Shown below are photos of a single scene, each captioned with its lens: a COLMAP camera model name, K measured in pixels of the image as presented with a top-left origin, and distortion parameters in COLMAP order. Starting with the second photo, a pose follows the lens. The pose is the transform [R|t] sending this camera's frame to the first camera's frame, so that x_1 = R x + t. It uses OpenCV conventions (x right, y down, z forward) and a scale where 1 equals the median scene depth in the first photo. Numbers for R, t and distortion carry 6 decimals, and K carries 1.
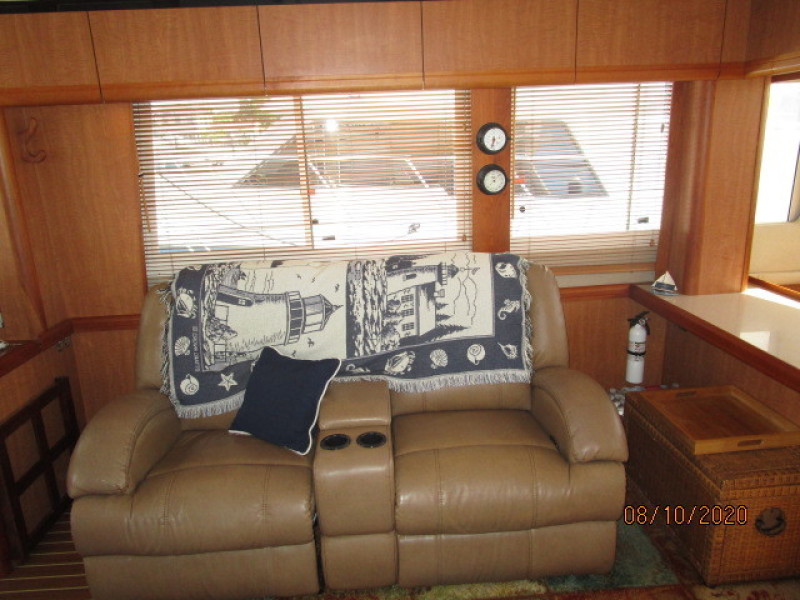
lens RADIAL K [[558.0, 0, 403.3], [0, 558.0, 301.7], [0, 0, 1]] dist [-0.037682, 0.002788]
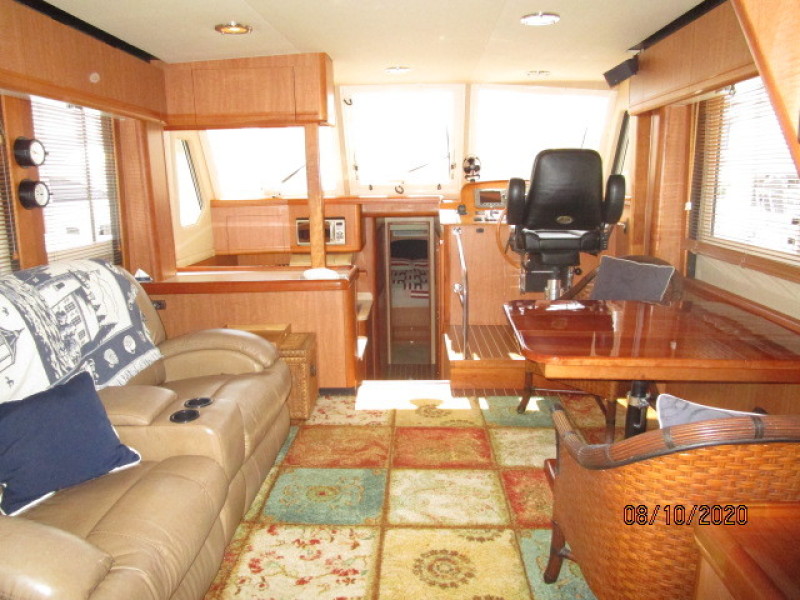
lens RADIAL K [[570.3, 0, 400.0], [0, 570.3, 300.0], [0, 0, 1]] dist [-0.033399, 0.001193]
pose [[0.102643, -0.168669, 0.980314, -0.875898], [0.277355, 0.951287, 0.134634, 0.009314], [-0.955269, 0.258076, 0.144424, 0.321837]]
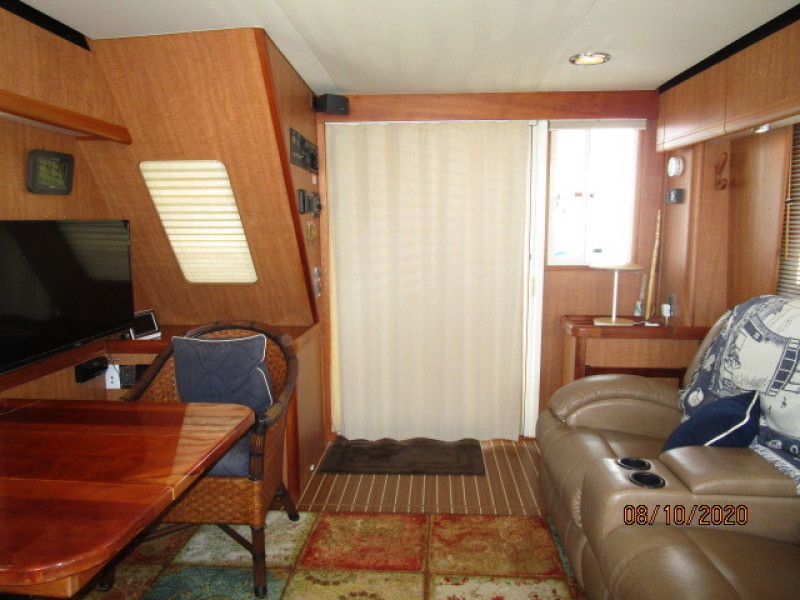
lens RADIAL K [[558.0, 0, 403.3], [0, 558.0, 301.7], [0, 0, 1]] dist [-0.037682, 0.002788]
pose [[-0.124633, 0.165668, -0.978274, 0.652515], [-0.258018, 0.946630, 0.193181, -0.076471], [0.958068, 0.276489, -0.075236, 0.492358]]
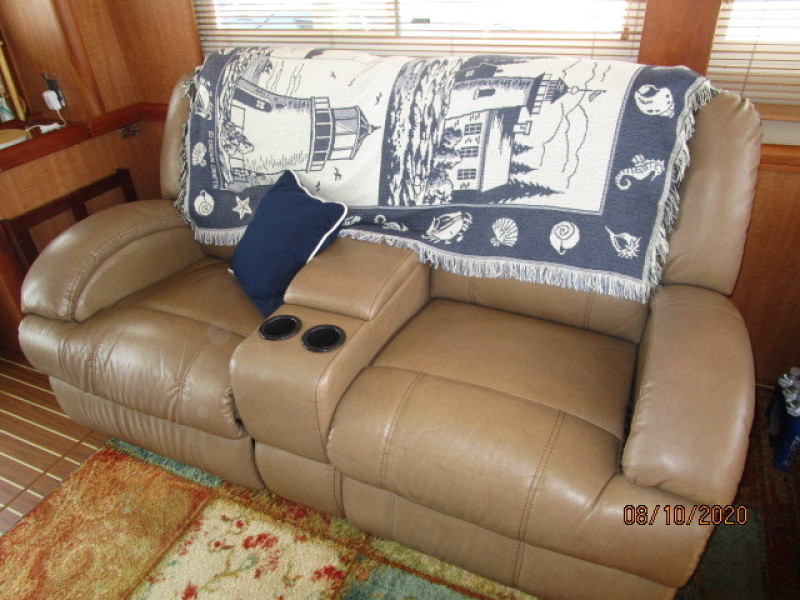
lens RADIAL K [[558.0, 0, 403.3], [0, 558.0, 301.7], [0, 0, 1]] dist [-0.037682, 0.002788]
pose [[0.889162, 0.251488, -0.382289, 0.225458], [-0.109807, 0.928290, 0.355275, -0.038819], [0.444222, -0.273919, 0.853015, 0.380648]]
